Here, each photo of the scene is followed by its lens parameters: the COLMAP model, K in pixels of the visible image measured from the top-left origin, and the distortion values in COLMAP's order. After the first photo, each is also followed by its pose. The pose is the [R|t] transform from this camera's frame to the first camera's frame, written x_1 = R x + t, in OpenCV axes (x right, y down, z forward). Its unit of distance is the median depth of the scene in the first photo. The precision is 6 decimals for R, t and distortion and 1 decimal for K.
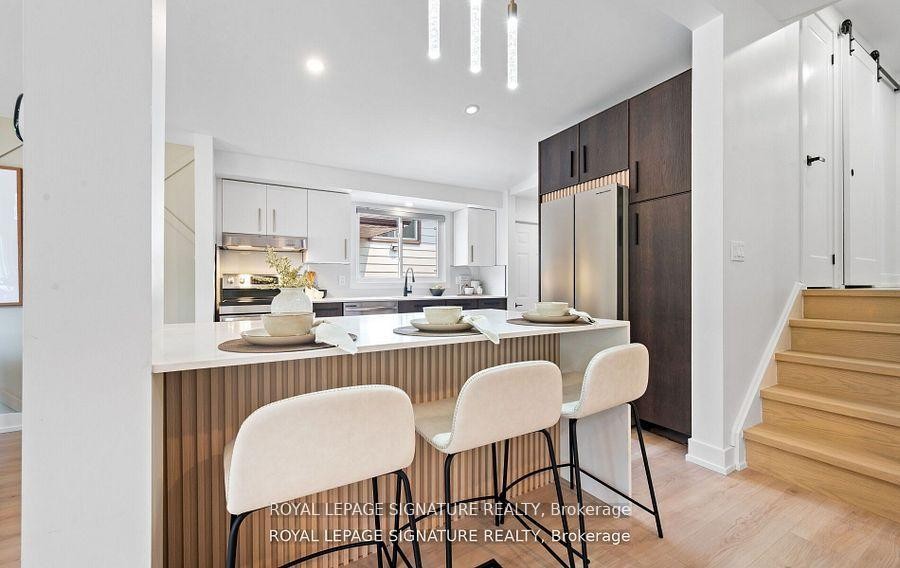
lens RADIAL K [[356.7, 0, 450.7], [0, 356.7, 285.6], [0, 0, 1]] dist [-0.001229, -0.000124]
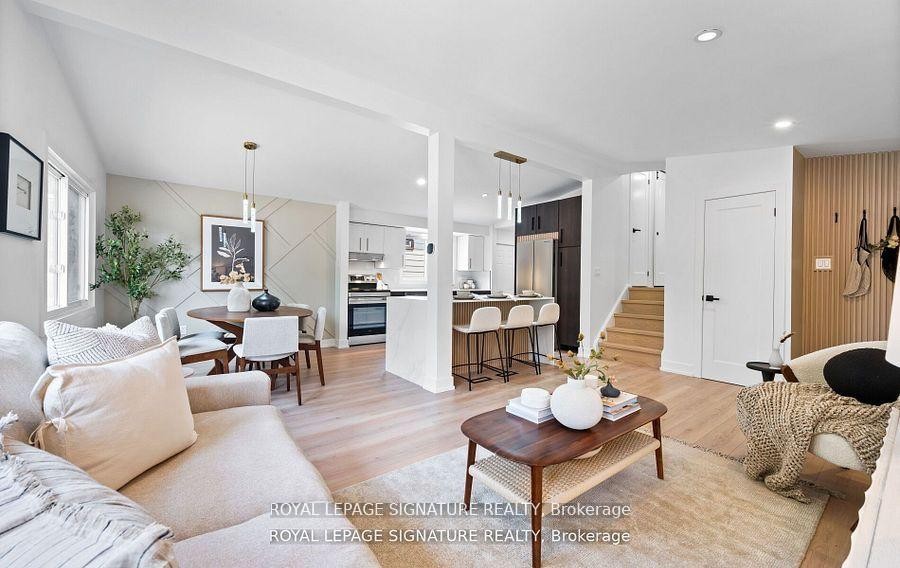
lens RADIAL K [[358.0, 0, 450.2], [0, 358.0, 279.6], [0, 0, 1]] dist [0.000022, -0.000052]
pose [[0.990962, 0.015369, 0.133257, -0.418747], [-0.014456, 0.999865, -0.007818, -0.002115], [-0.133359, 0.005821, 0.991051, -1.019717]]
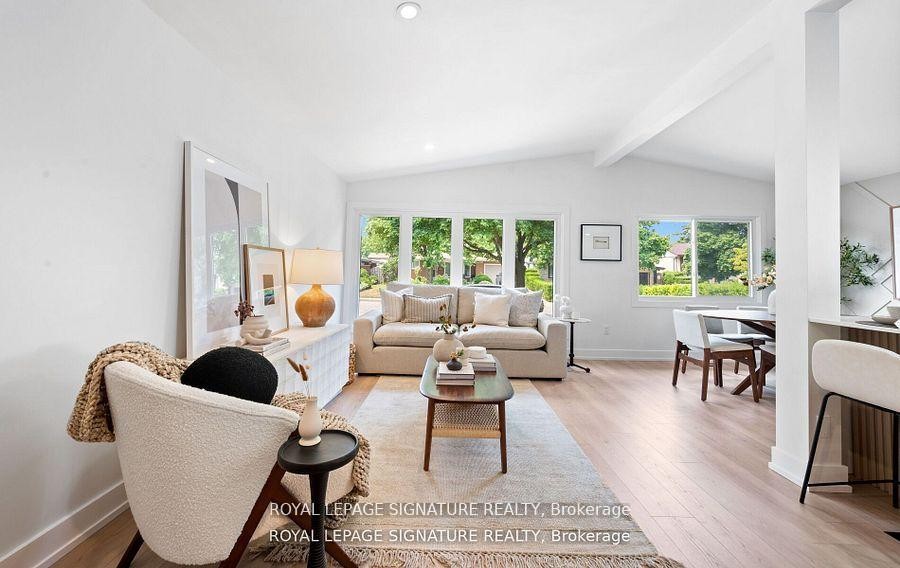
lens RADIAL K [[359.2, 0, 449.3], [0, 359.2, 263.0], [0, 0, 1]] dist [-0.000245, -0.000097]
pose [[-0.489761, -0.033344, -0.871219, 0.682491], [-0.024767, 0.999397, -0.024328, -0.010209], [0.871505, 0.009663, -0.490291, -0.012513]]
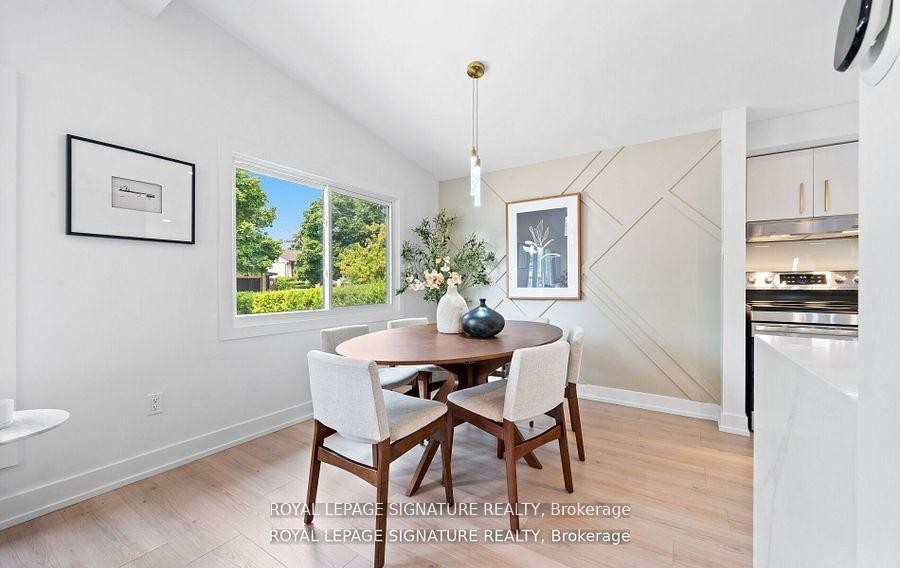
lens RADIAL K [[358.0, 0, 450.2], [0, 358.0, 279.6], [0, 0, 1]] dist [0.000022, -0.000052]
pose [[0.461072, -0.007486, -0.887331, -0.270774], [-0.006573, 0.999908, -0.011852, 0.000536], [0.887339, 0.011297, 0.460980, -0.002373]]
